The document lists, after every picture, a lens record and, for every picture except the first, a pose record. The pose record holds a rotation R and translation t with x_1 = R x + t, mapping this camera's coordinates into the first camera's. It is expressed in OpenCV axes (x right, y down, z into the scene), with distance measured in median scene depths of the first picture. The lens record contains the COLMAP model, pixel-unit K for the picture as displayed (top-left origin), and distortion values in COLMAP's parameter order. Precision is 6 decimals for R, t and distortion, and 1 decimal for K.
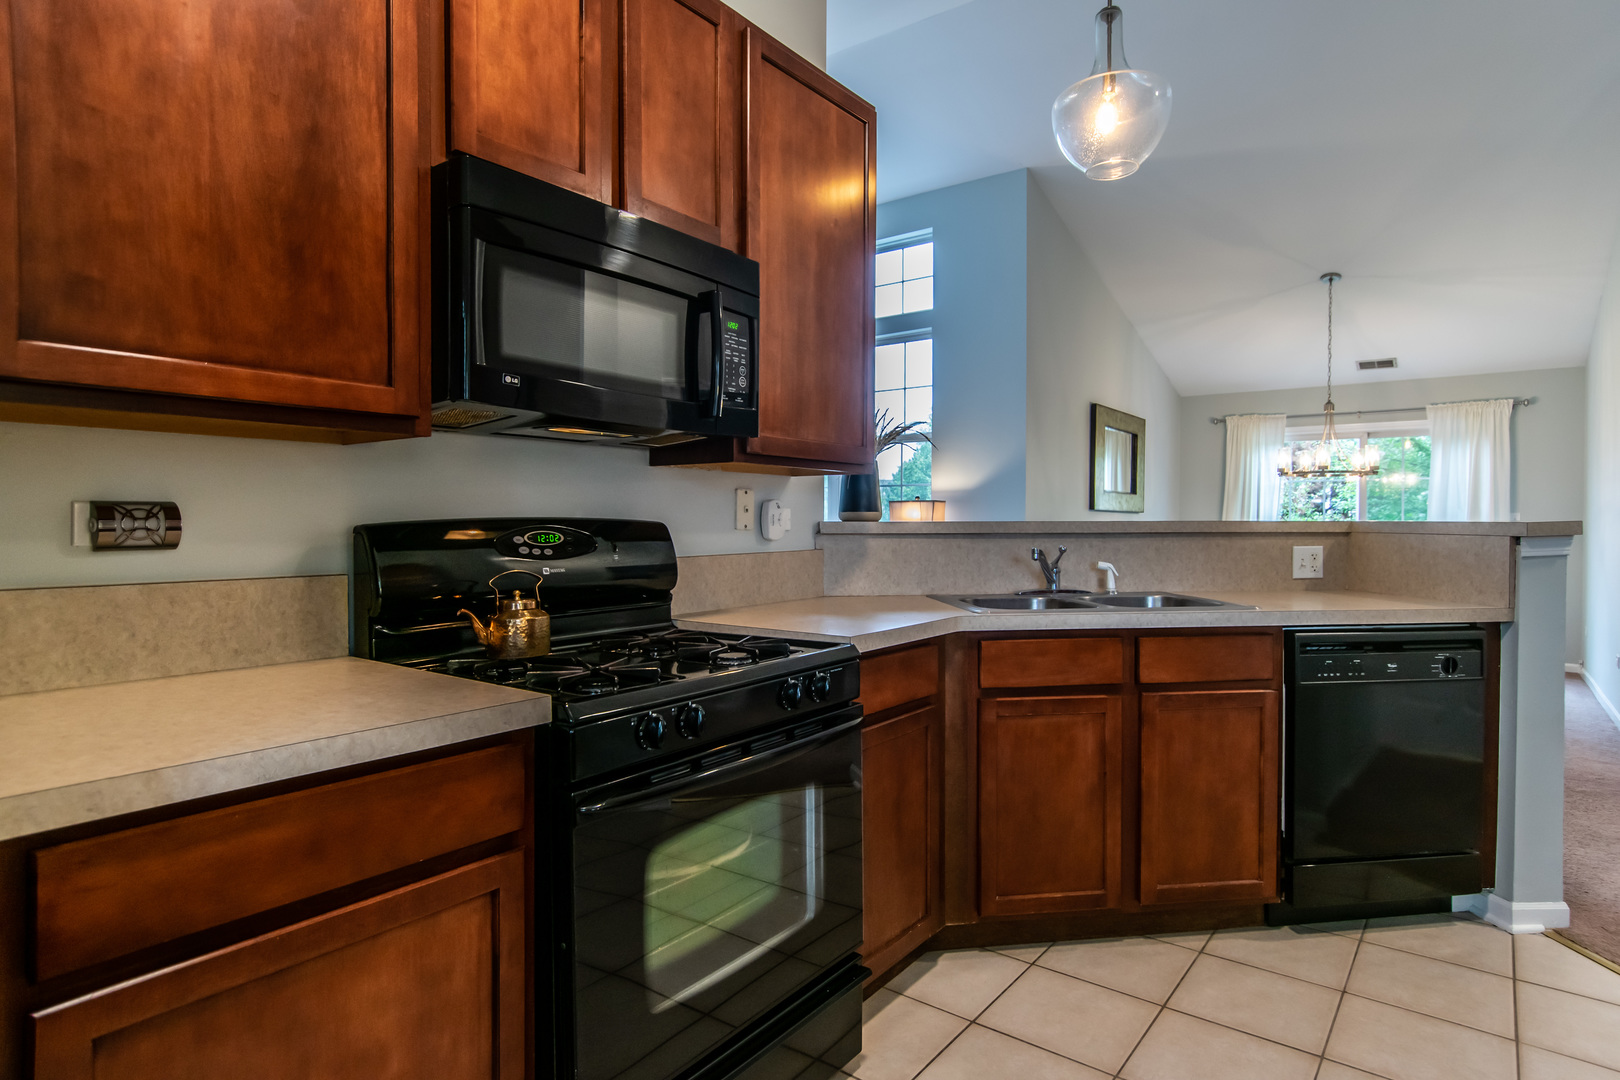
lens RADIAL K [[867.6, 0, 808.7], [0, 867.6, 506.1], [0, 0, 1]] dist [0.004195, 0.000027]
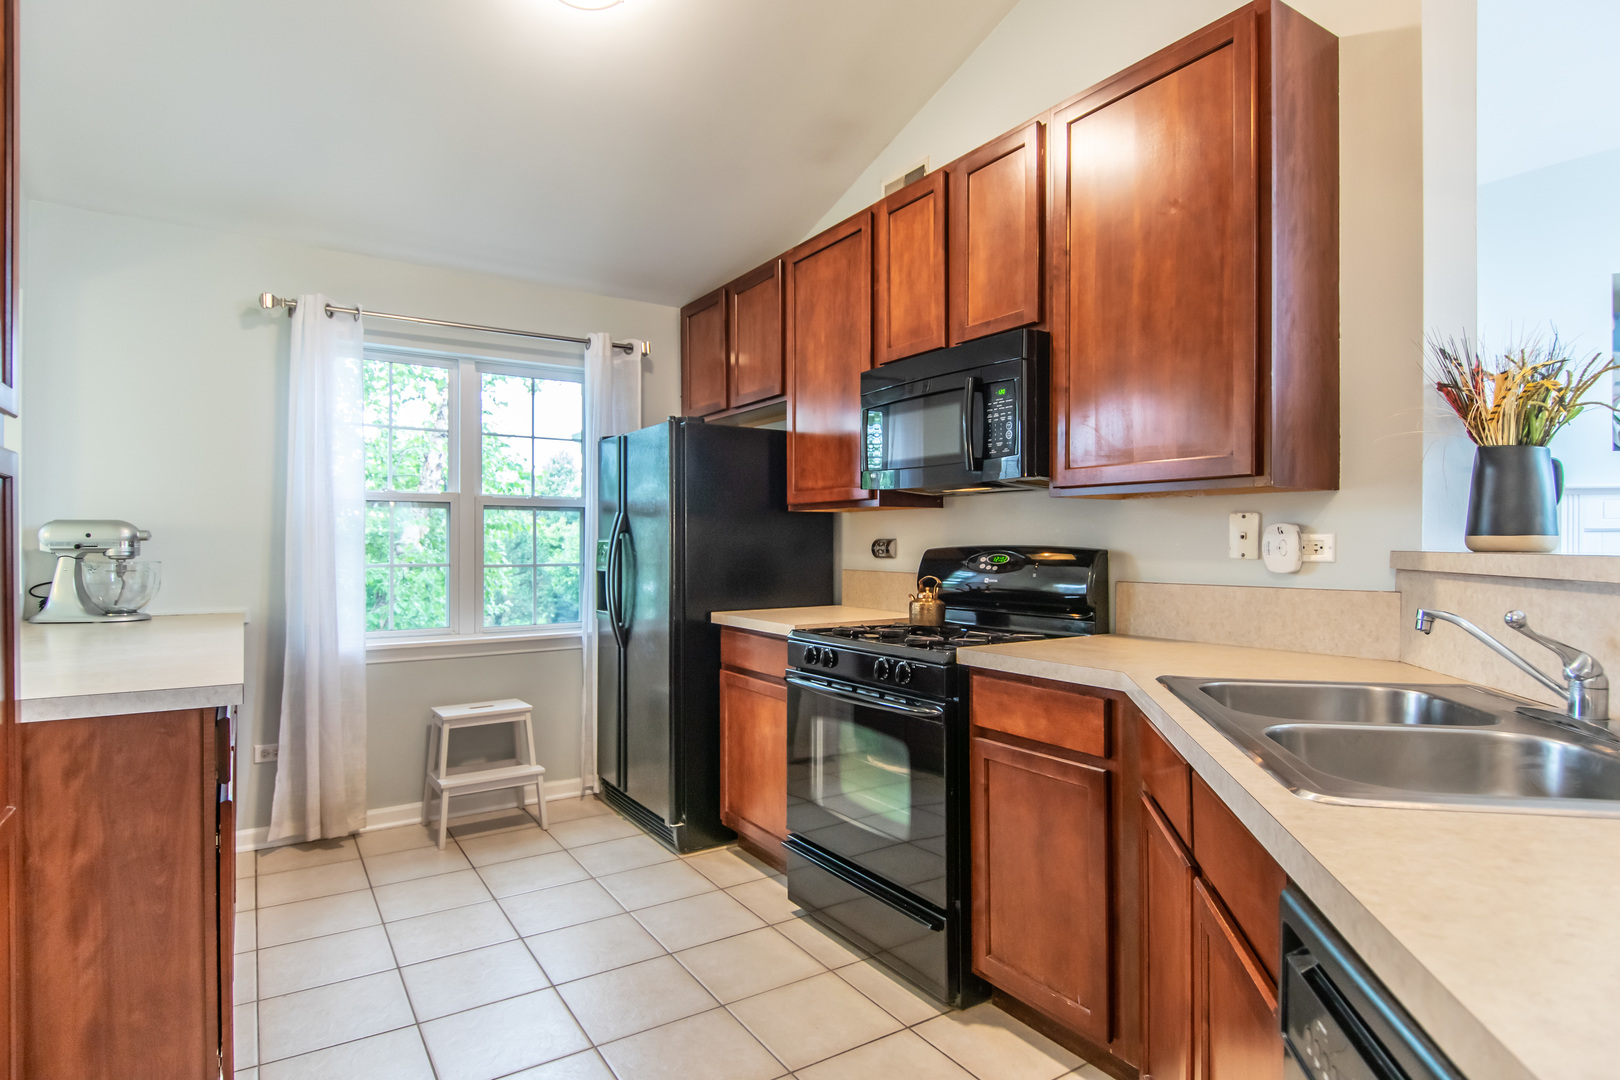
lens RADIAL K [[862.3, 0, 806.7], [0, 862.3, 547.6], [0, 0, 1]] dist [0.032819, -0.040541]
pose [[-0.329807, 0.000745, -0.944048, 1.176508], [0.011526, 0.999928, -0.003237, 0.016969], [0.943978, -0.011949, -0.329792, 1.138005]]
